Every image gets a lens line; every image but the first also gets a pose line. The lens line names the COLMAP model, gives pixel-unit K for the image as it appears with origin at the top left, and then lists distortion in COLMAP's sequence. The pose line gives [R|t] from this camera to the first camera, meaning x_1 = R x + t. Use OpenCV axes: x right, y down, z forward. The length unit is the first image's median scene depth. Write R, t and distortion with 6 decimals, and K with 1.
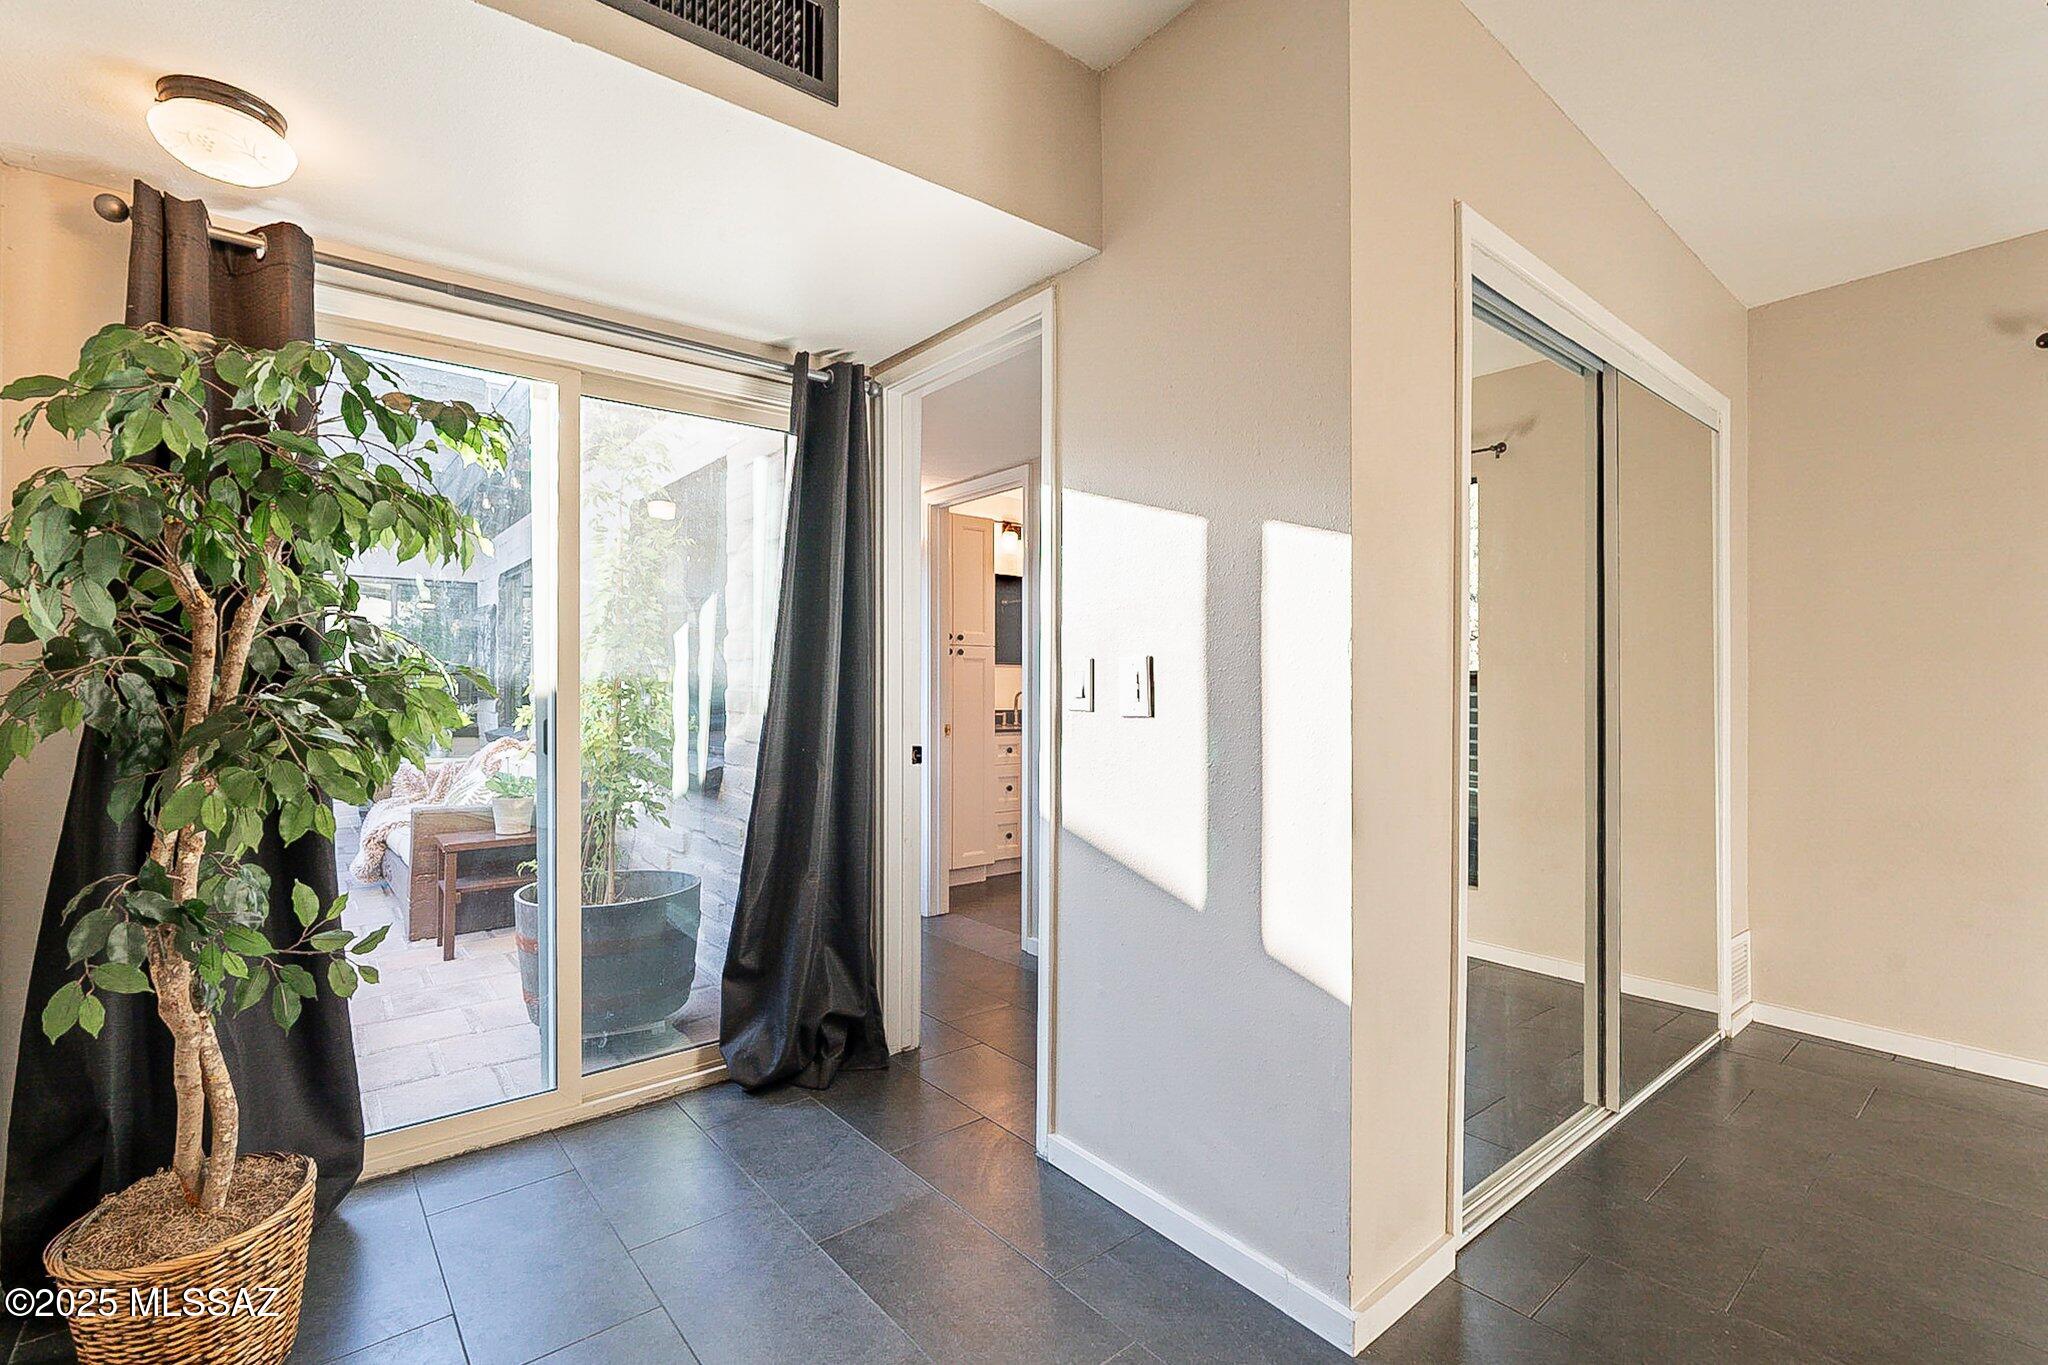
lens RADIAL K [[900.9, 0, 1022.5], [0, 900.9, 683.7], [0, 0, 1]] dist [0.000696, 0.000072]
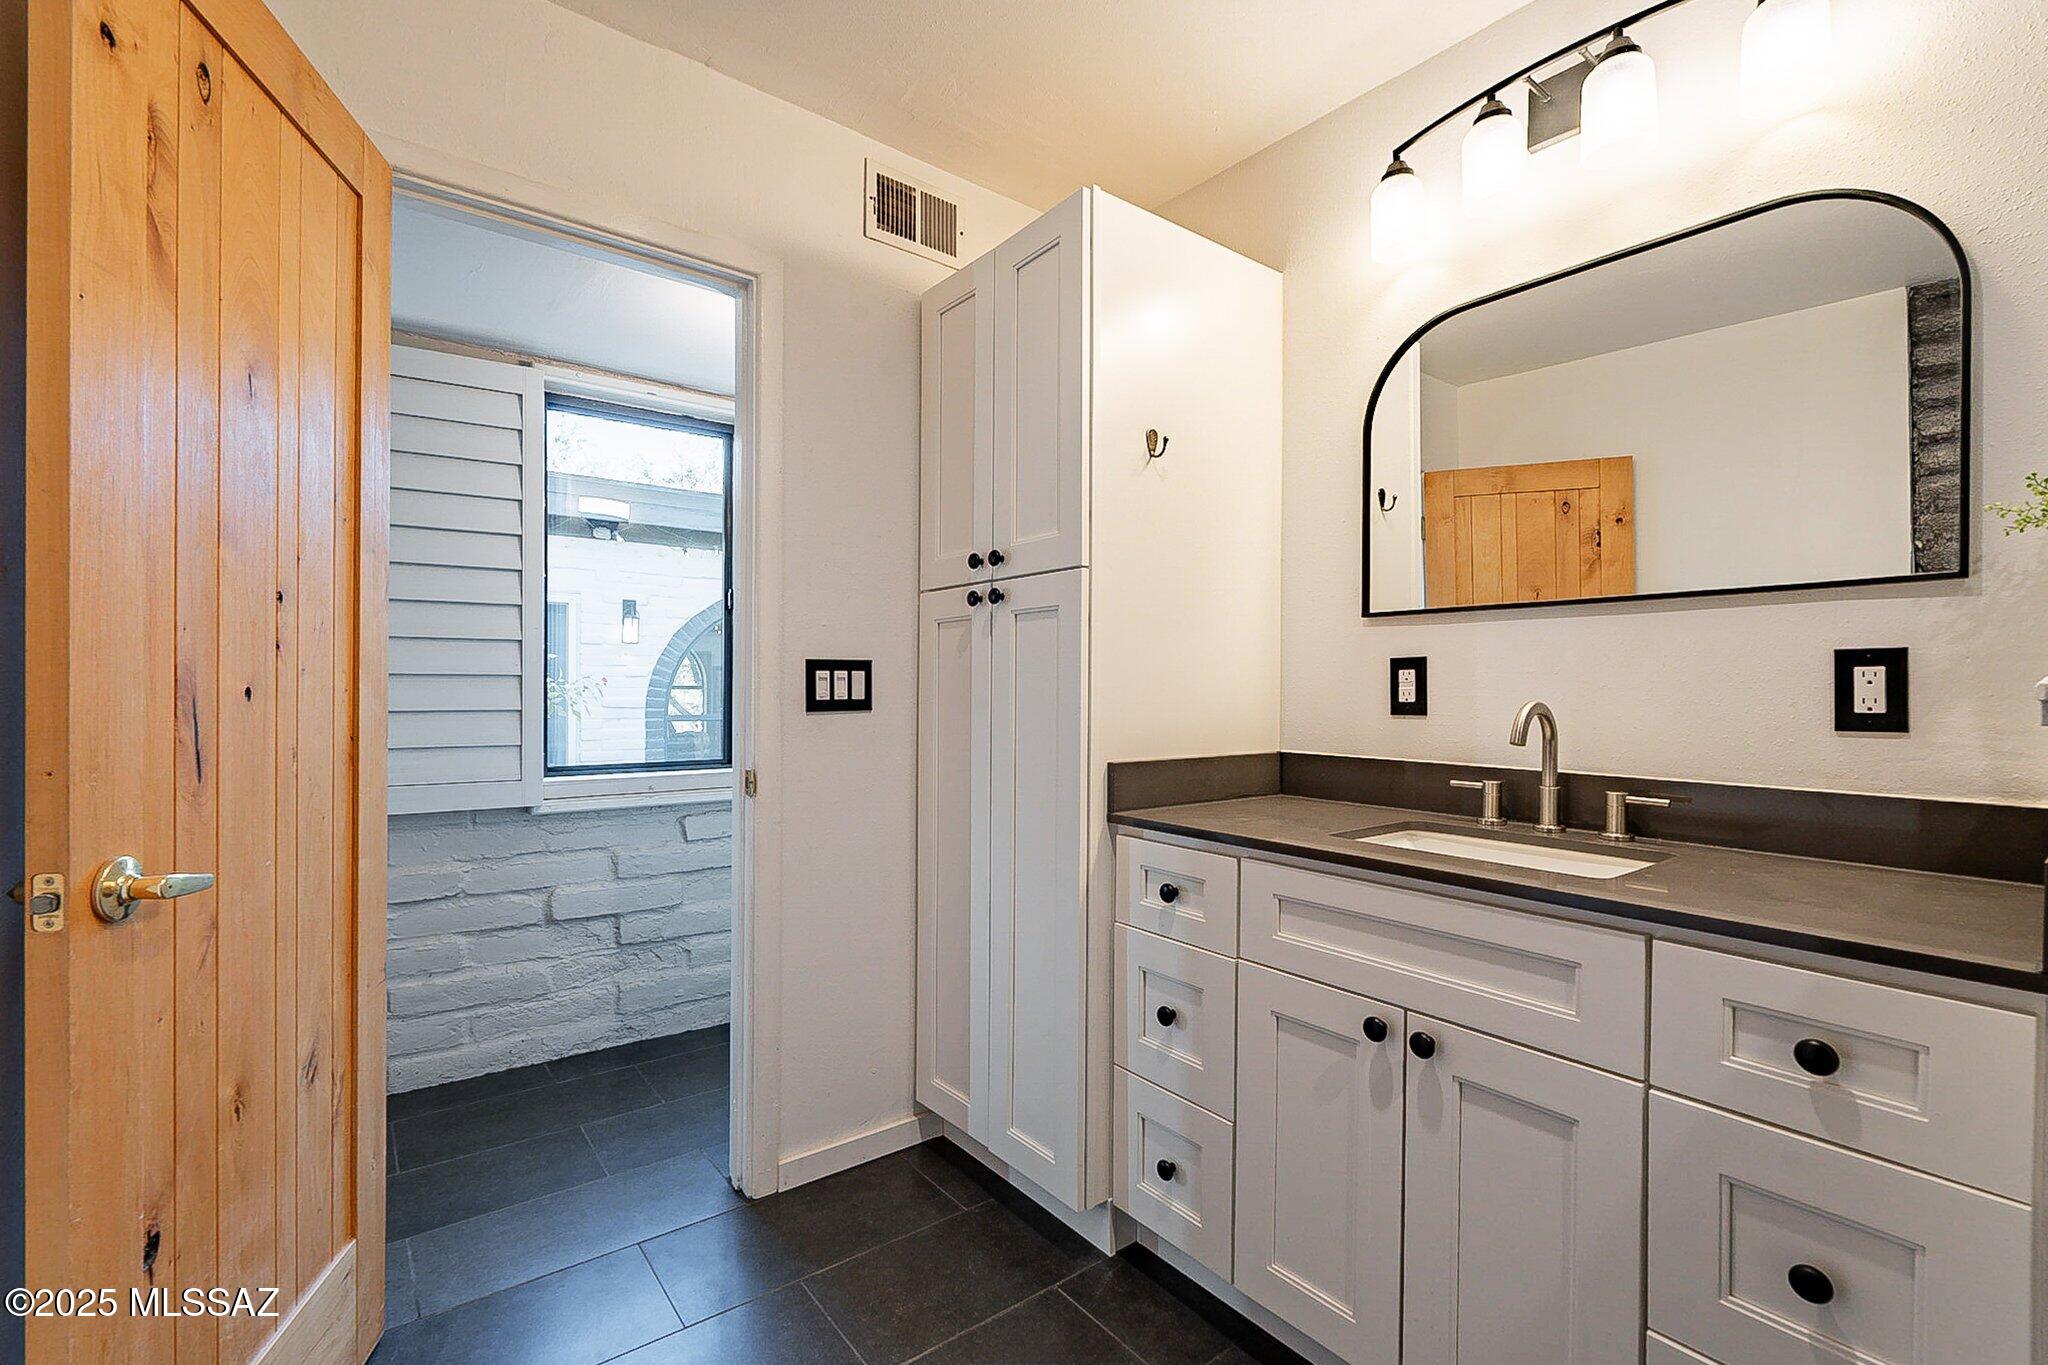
lens RADIAL K [[900.9, 0, 1024.2], [0, 900.9, 684.2], [0, 0, 1]] dist [0.000696, 0.000072]
pose [[-0.028820, 0.001742, -0.999583, 0.315303], [-0.000601, 0.999998, 0.001760, 0.001712], [0.999584, 0.000651, -0.028819, 1.022058]]
